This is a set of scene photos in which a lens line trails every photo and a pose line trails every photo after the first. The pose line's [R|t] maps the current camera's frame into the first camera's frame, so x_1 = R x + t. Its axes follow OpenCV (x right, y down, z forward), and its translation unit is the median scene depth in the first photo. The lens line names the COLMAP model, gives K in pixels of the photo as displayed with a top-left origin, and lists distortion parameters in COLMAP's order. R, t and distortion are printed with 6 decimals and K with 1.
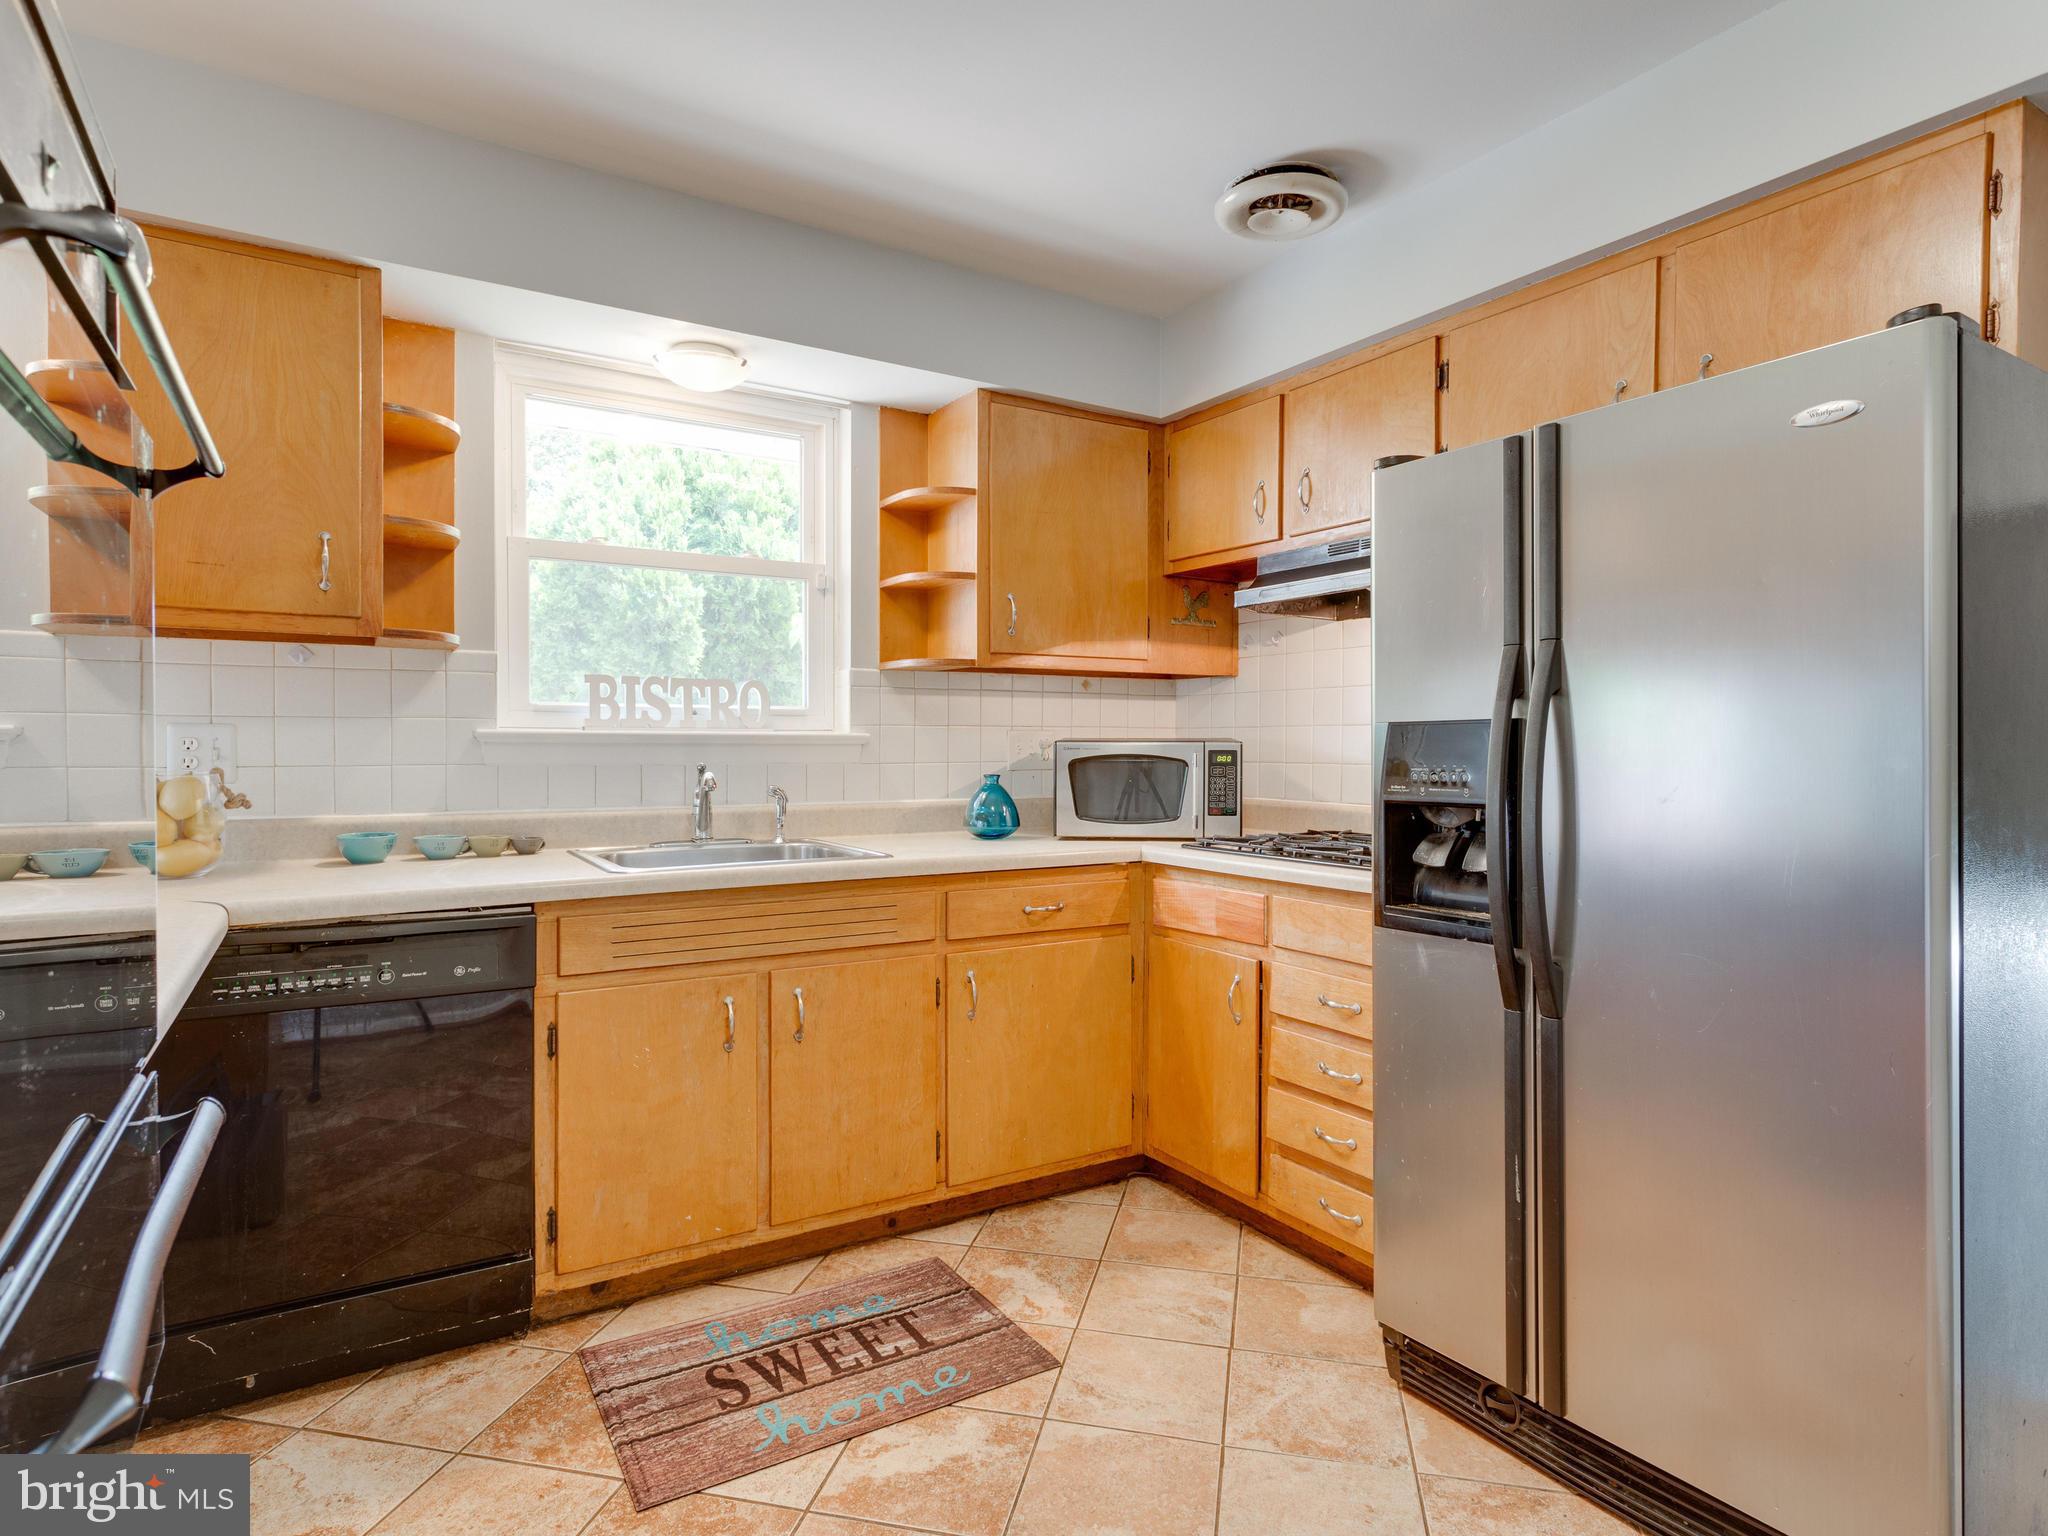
lens RADIAL K [[1103.8, 0, 1026.9], [0, 1103.8, 746.8], [0, 0, 1]] dist [0.001193, 0.002004]
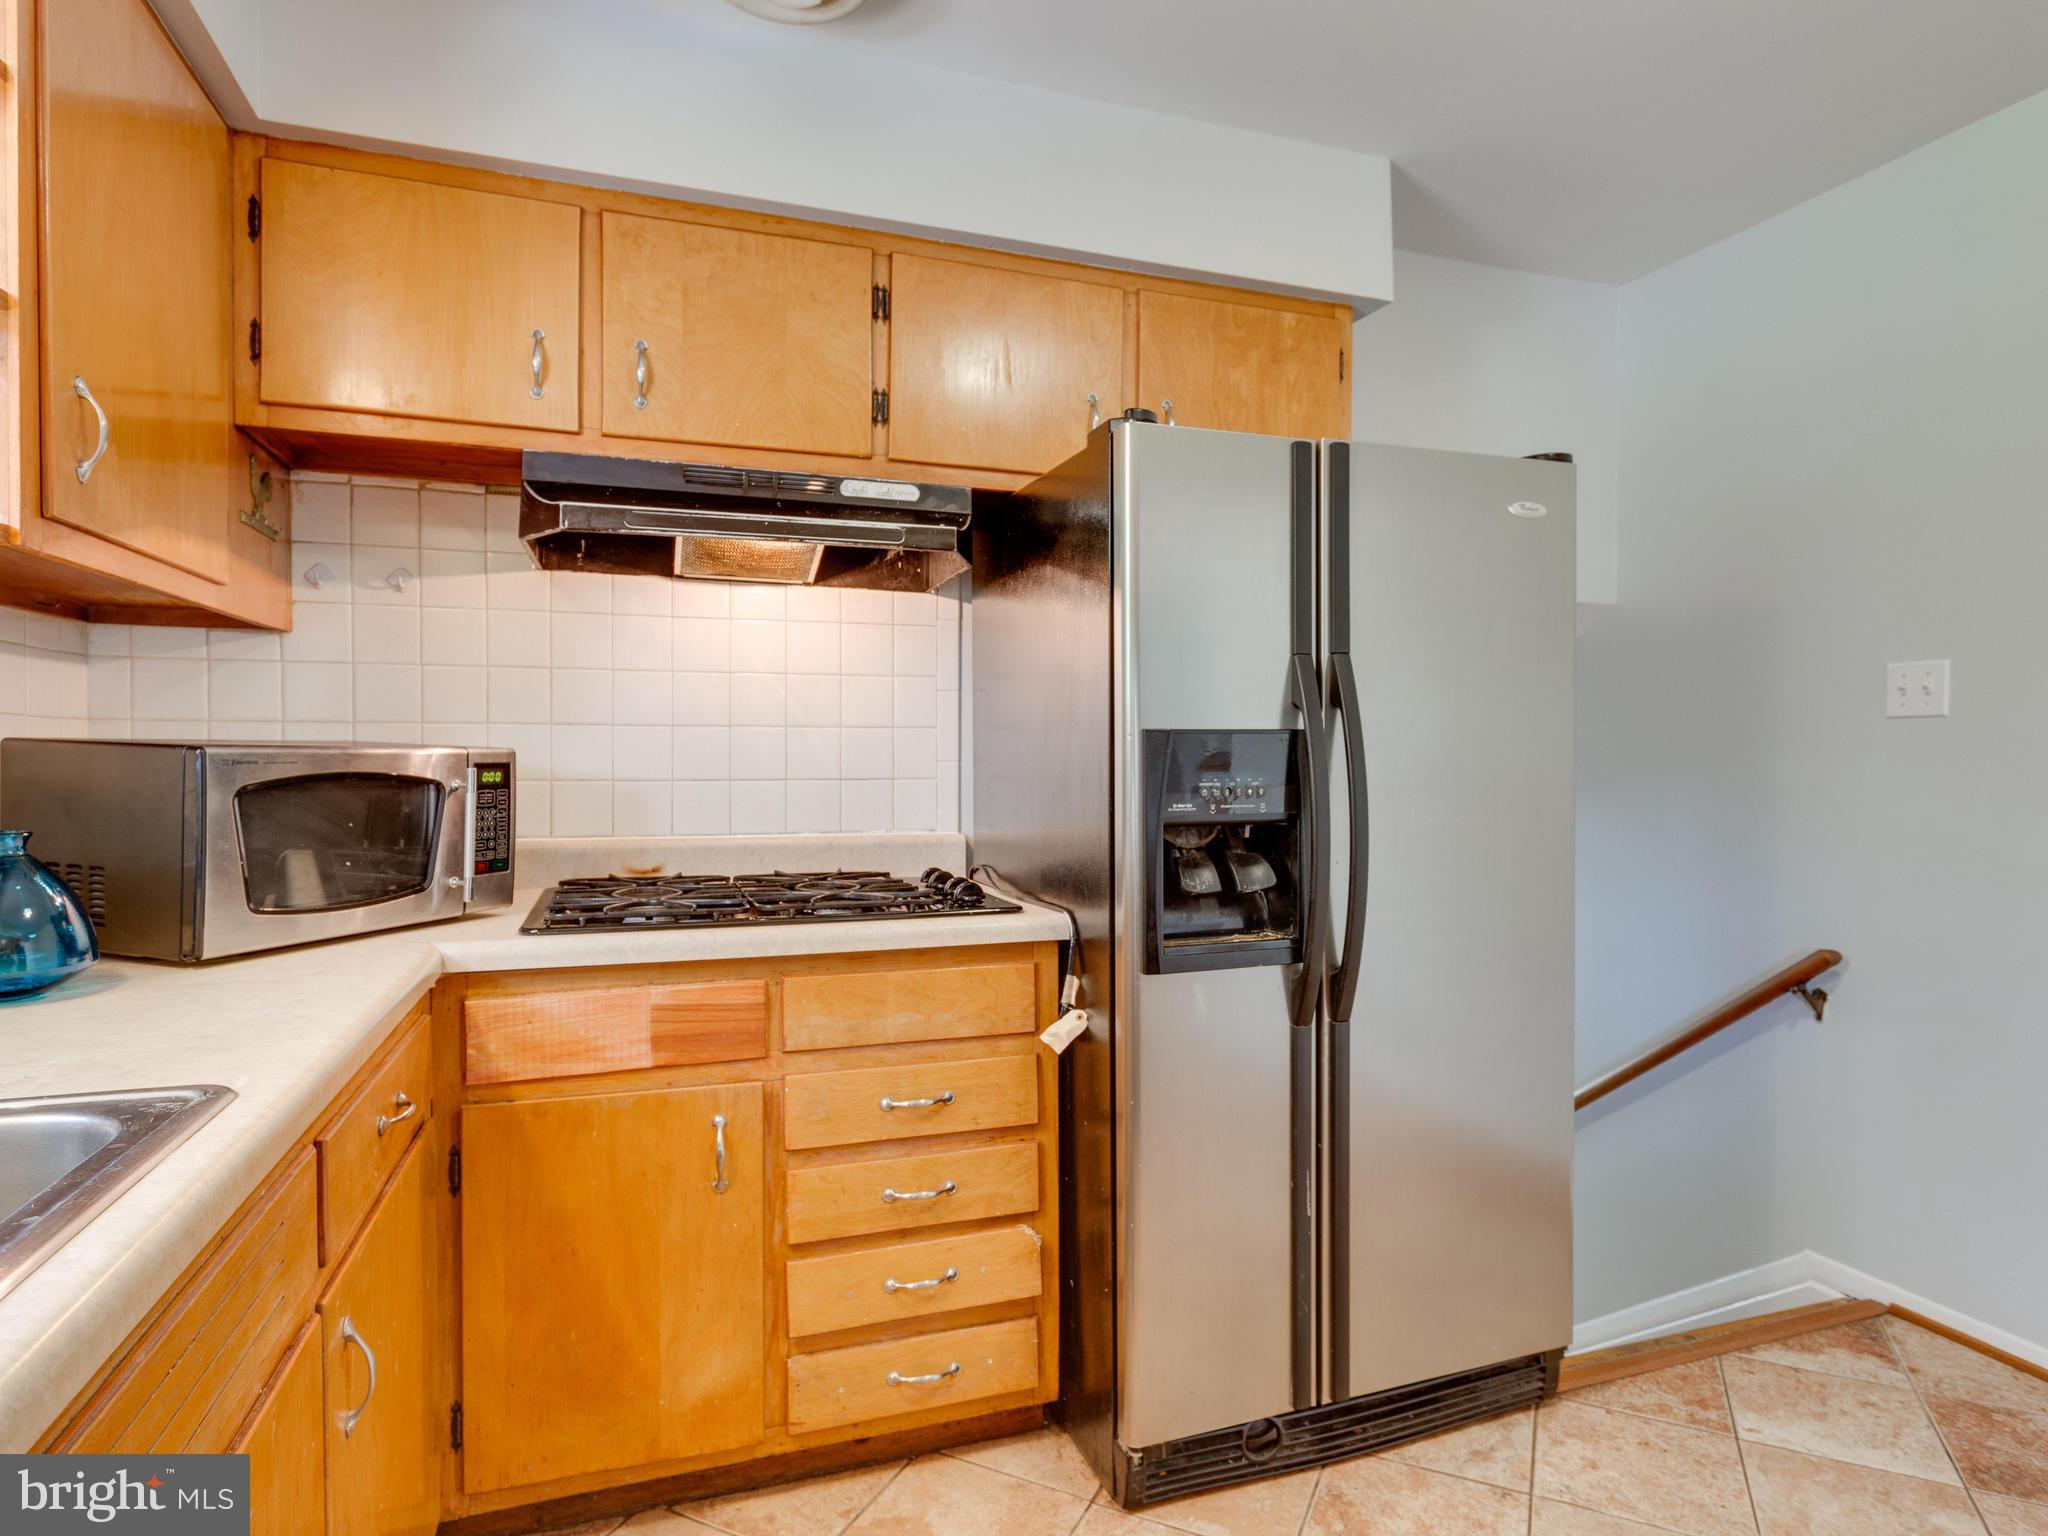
lens RADIAL K [[1130.3, 0, 1024.0], [0, 1130.3, 768.0], [0, 0, 1]] dist [-0.002268, 0.000025]
pose [[0.234298, -0.011429, 0.972098, -0.430081], [-0.001675, 0.999925, 0.012160, -0.002204], [-0.972163, -0.004477, 0.234262, 0.728899]]
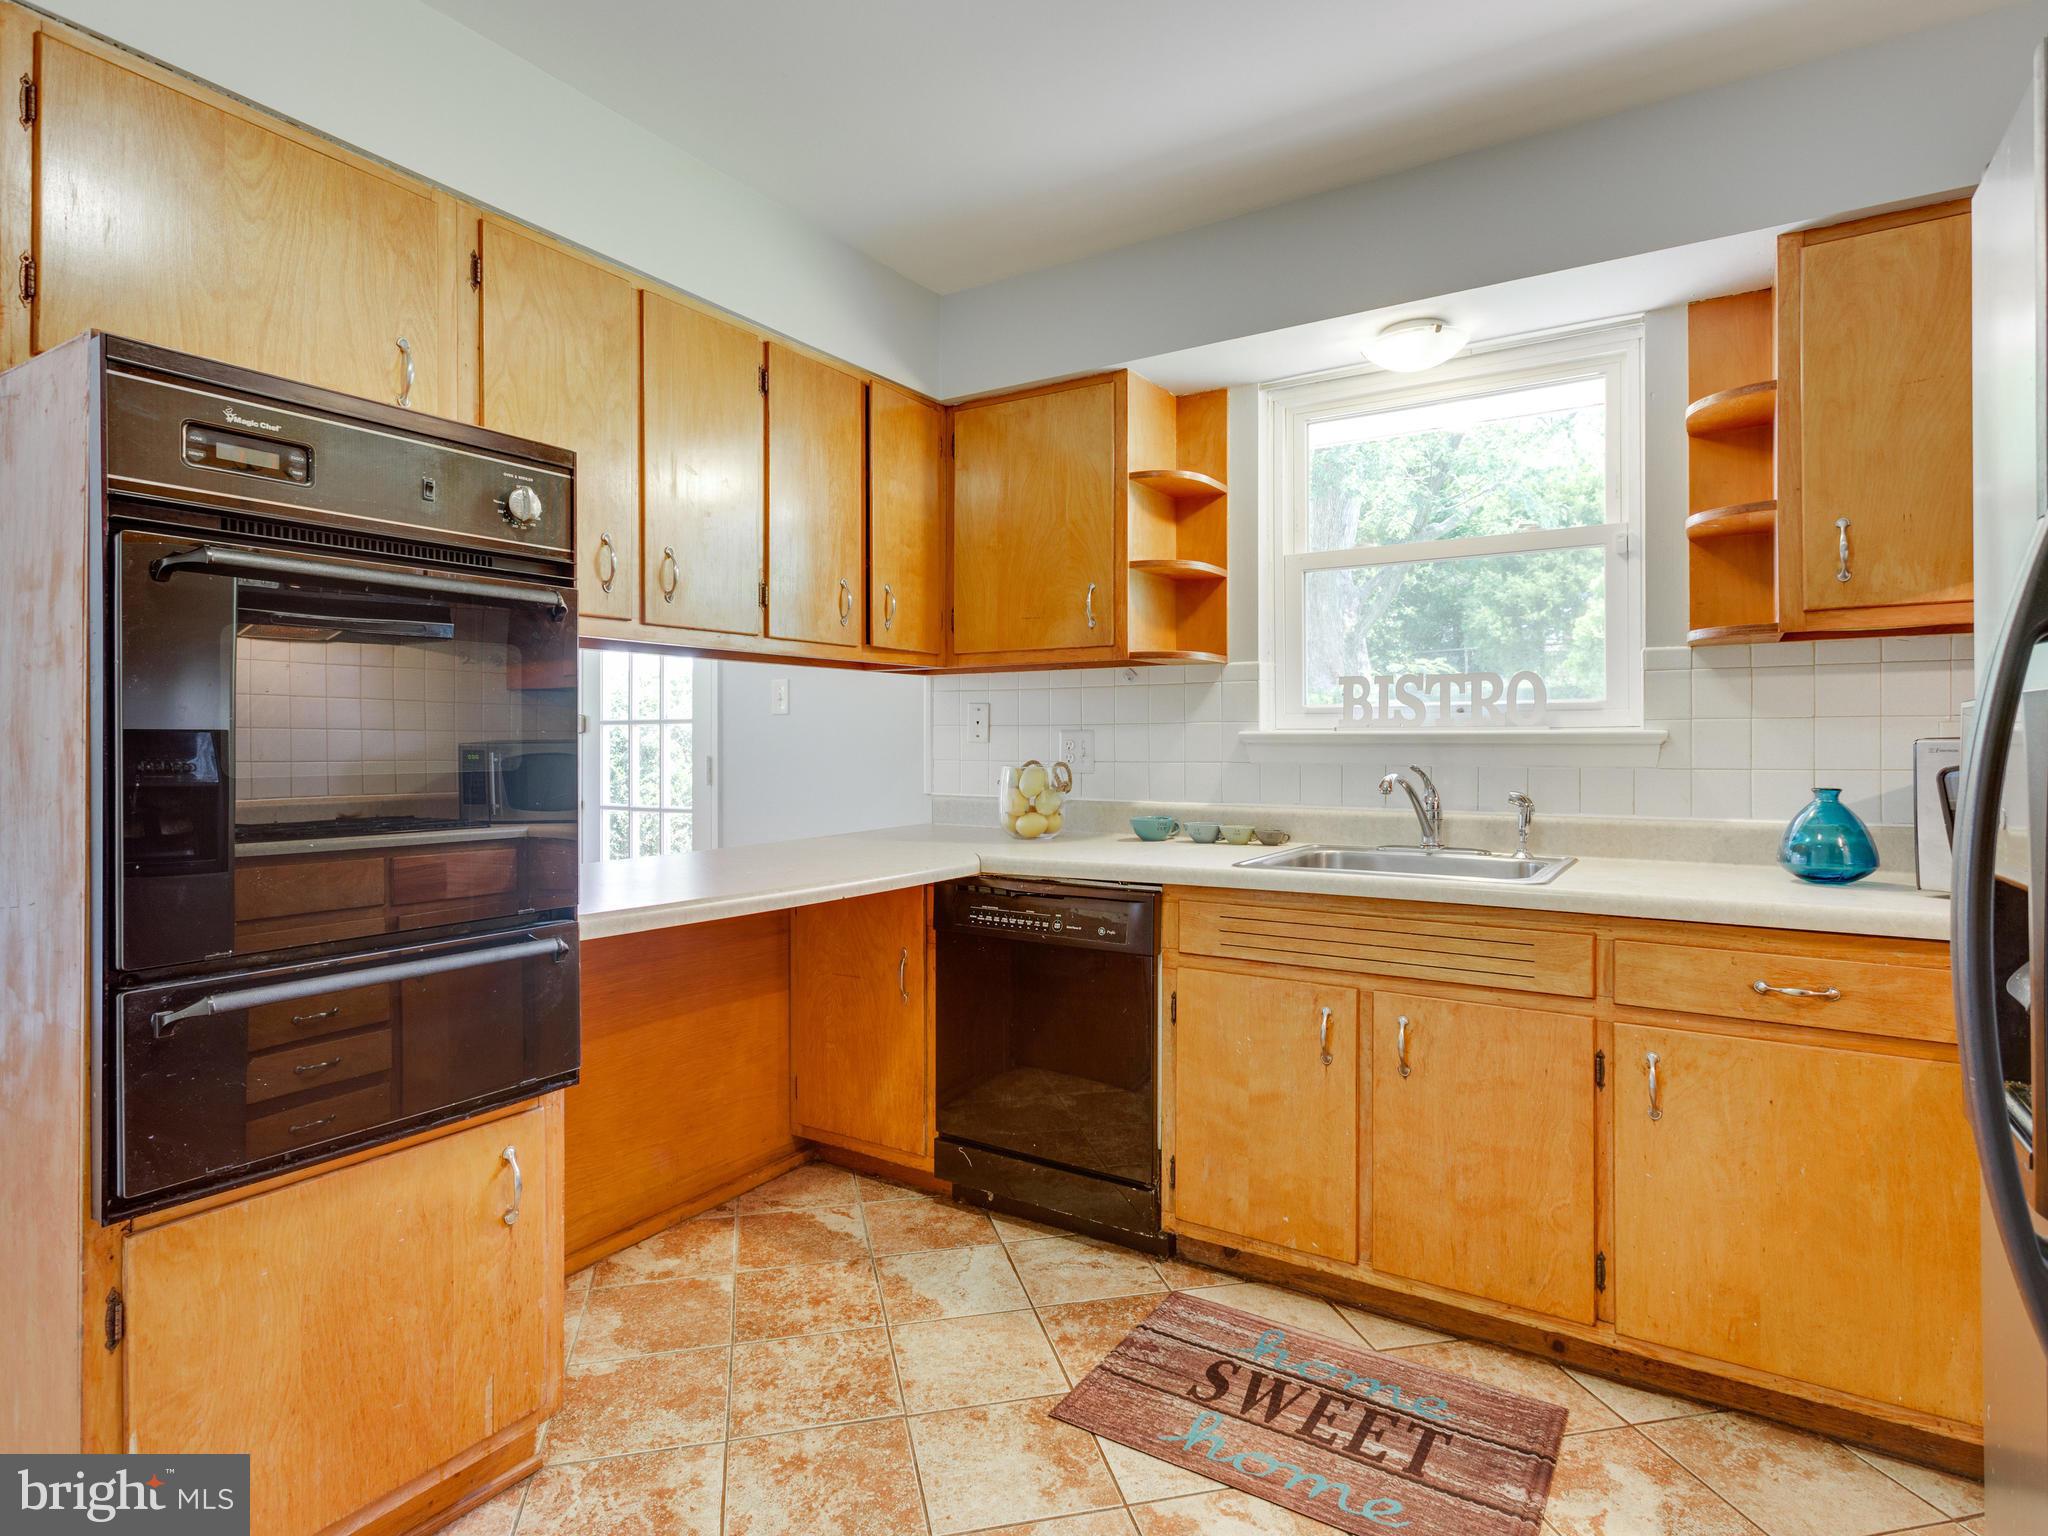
lens RADIAL K [[1120.2, 0, 1021.6], [0, 1120.2, 726.7], [0, 0, 1]] dist [0.000965, 0.001255]
pose [[0.429636, -0.015169, -0.902875, 0.491852], [0.001318, 0.999868, -0.016171, -0.002838], [0.903001, 0.005757, 0.429599, 0.331801]]
